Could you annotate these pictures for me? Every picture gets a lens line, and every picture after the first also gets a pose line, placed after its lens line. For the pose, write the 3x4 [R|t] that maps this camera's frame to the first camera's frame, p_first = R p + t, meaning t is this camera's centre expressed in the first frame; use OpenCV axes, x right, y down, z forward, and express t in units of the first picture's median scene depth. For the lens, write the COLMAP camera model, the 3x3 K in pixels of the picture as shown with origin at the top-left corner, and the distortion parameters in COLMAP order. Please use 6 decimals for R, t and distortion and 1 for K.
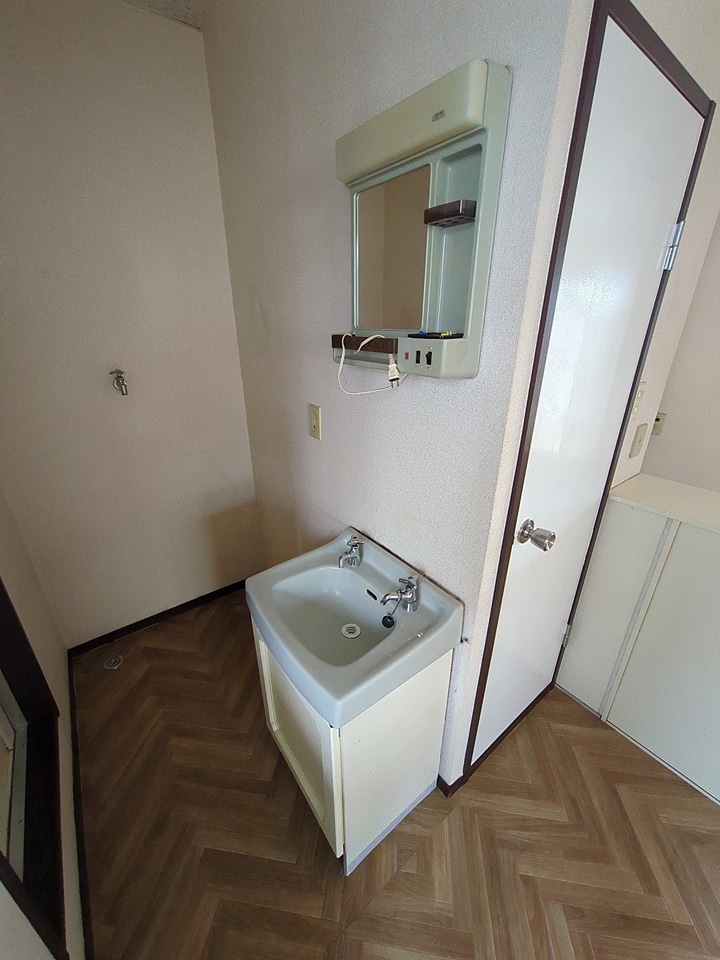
lens RADIAL K [[379.1, 0, 360.0], [0, 379.1, 480.0], [0, 0, 1]] dist [0.000017, -0.000180]
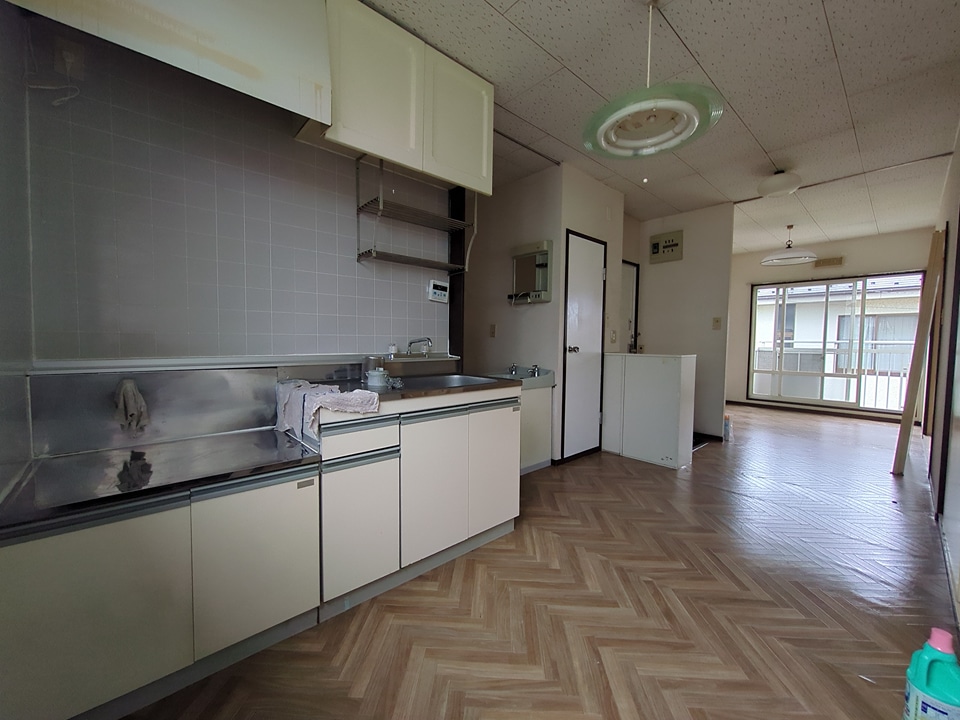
lens RADIAL K [[379.1, 0, 479.2], [0, 379.1, 358.9], [0, 0, 1]] dist [0.000017, -0.000180]
pose [[0.997388, 0.007975, 0.071788, -0.684922], [0.016956, 0.940263, -0.340028, 1.560311], [-0.070211, 0.340357, 0.937671, -2.340428]]
